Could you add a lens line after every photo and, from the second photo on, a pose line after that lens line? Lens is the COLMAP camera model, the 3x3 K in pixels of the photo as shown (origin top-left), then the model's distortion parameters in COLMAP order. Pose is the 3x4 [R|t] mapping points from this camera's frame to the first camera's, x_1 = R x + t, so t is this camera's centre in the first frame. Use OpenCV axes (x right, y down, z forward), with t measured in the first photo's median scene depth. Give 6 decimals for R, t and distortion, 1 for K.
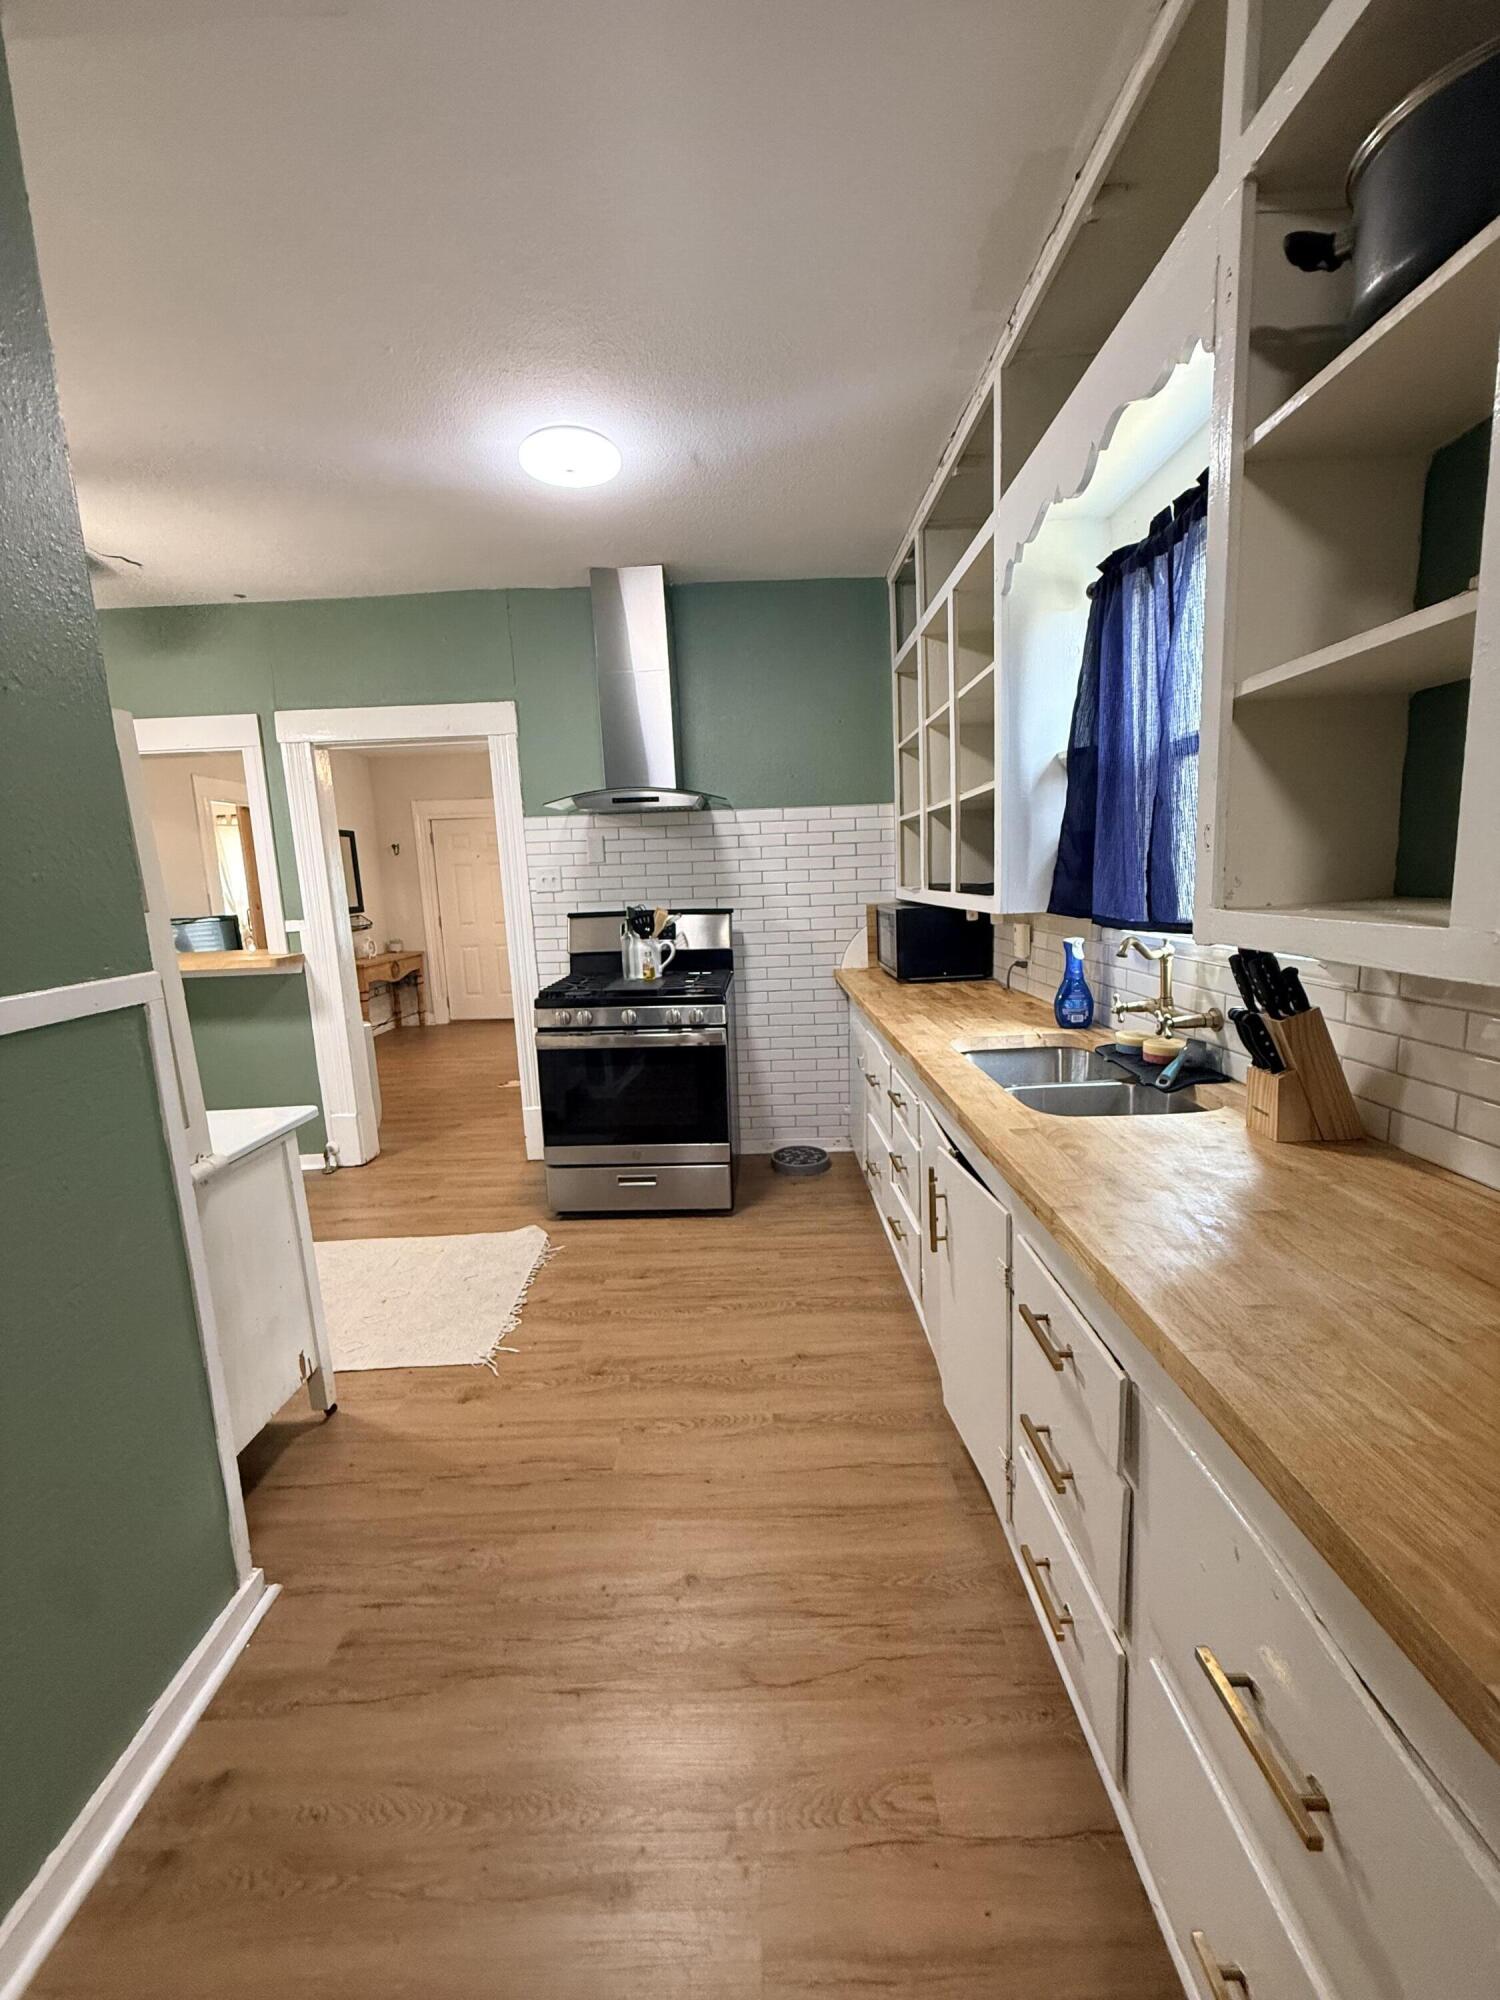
lens RADIAL K [[791.2, 0, 741.1], [0, 791.2, 995.5], [0, 0, 1]] dist [-0.002993, 0.000575]
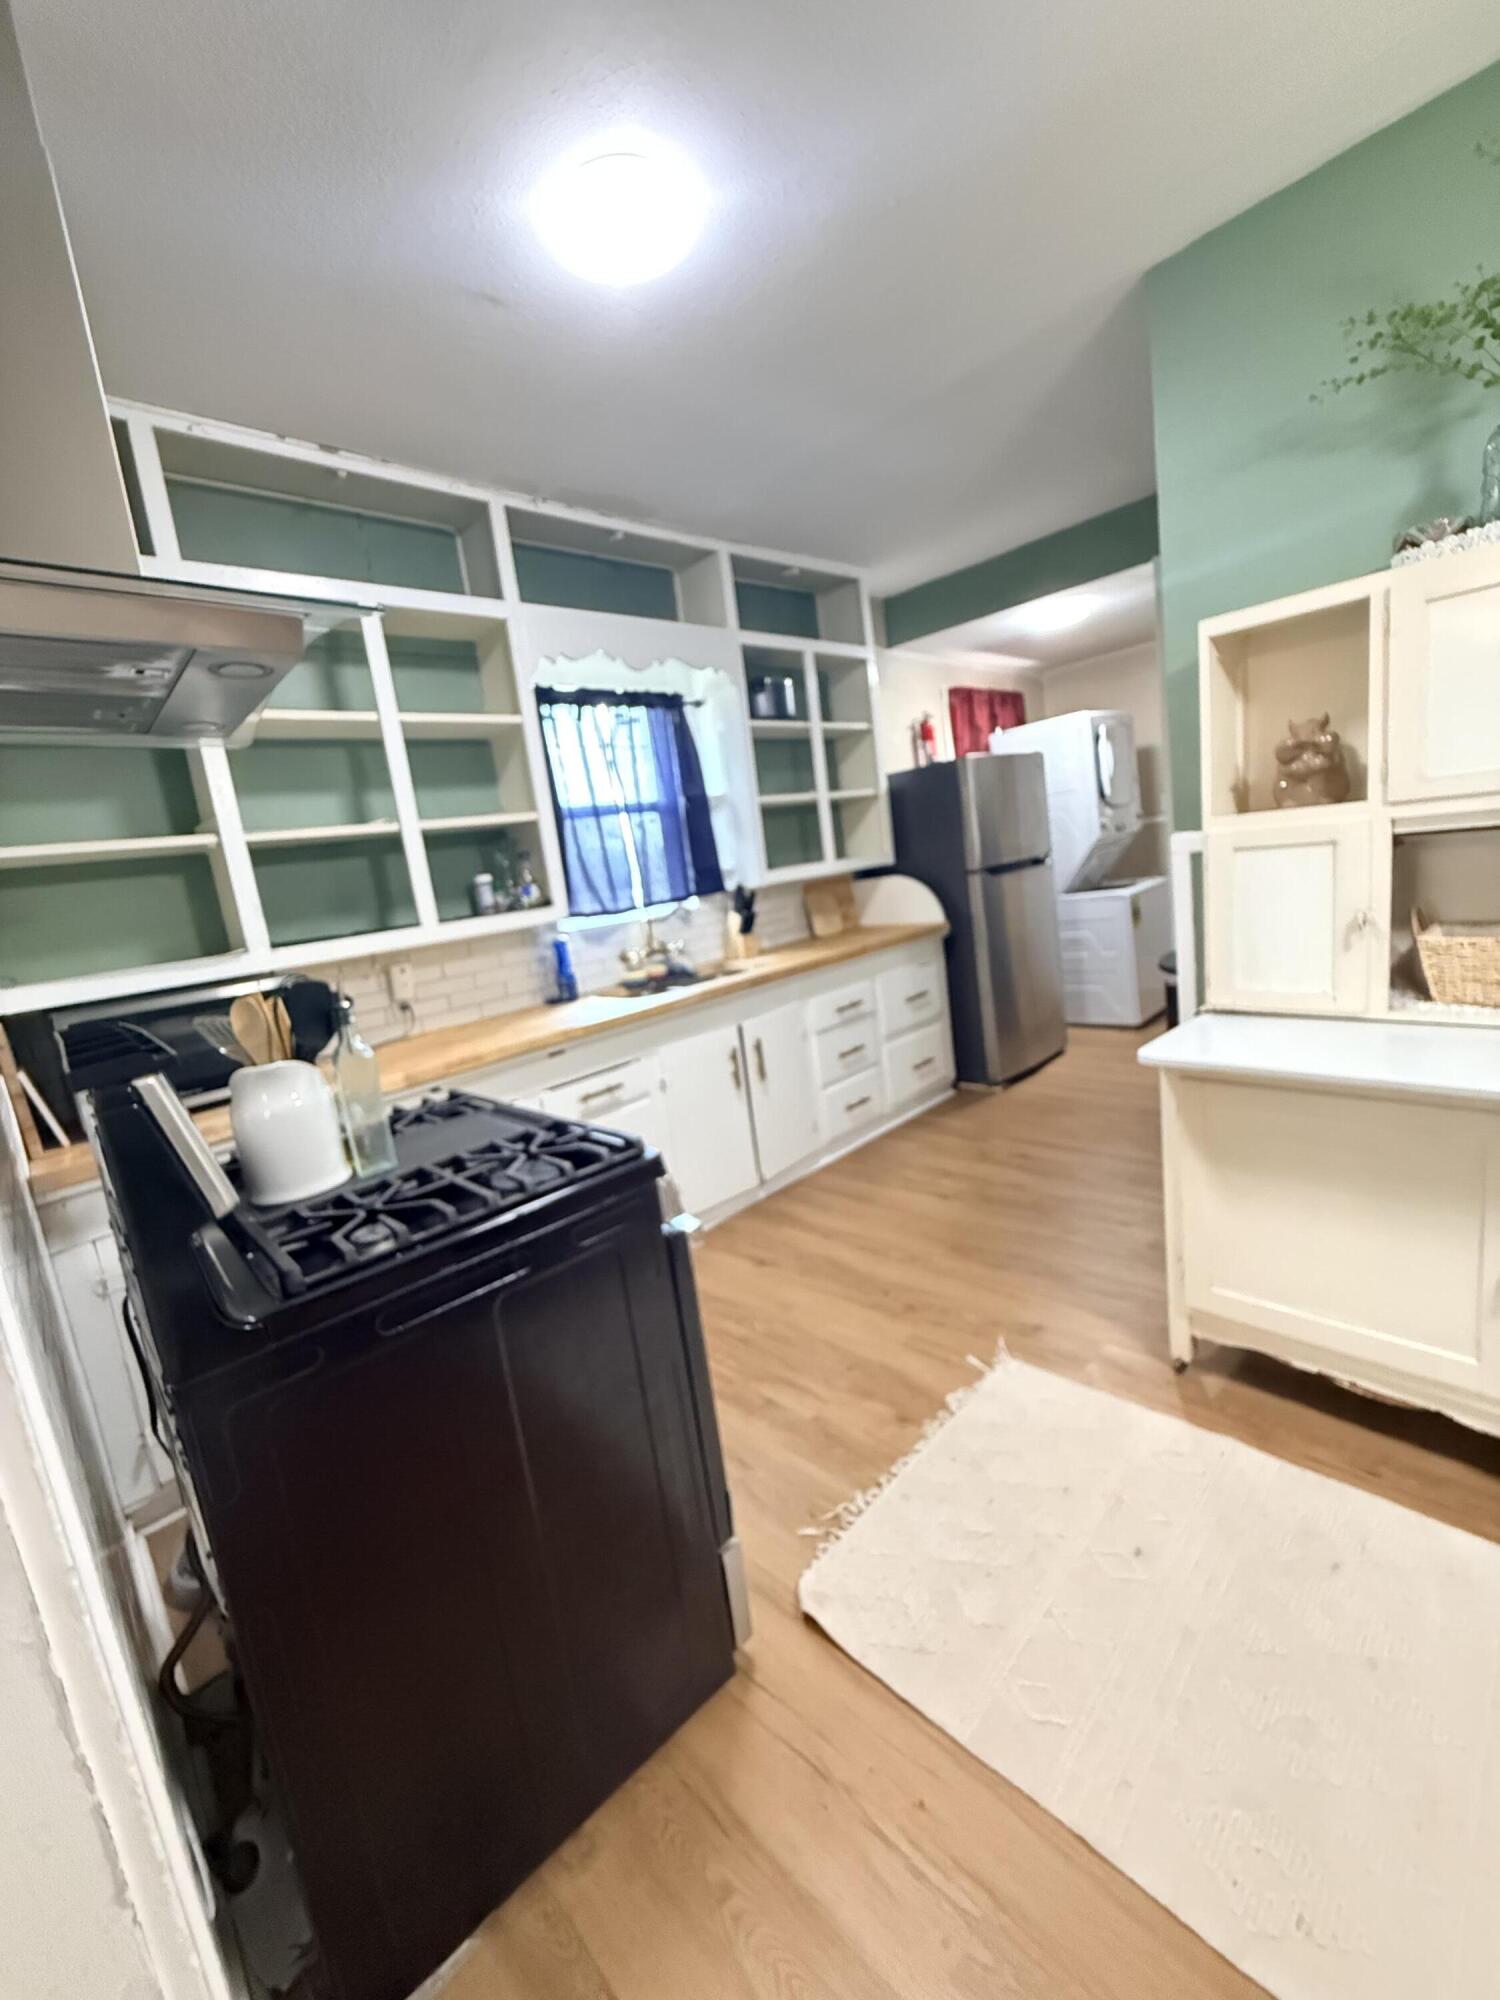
lens RADIAL K [[791.2, 0, 742.7], [0, 791.2, 994.8], [0, 0, 1]] dist [-0.002993, 0.000575]
pose [[-0.677433, 0.019395, 0.735329, -0.752743], [0.268818, 0.937036, 0.222938, -0.194460], [-0.684705, 0.348695, -0.639993, 1.556439]]
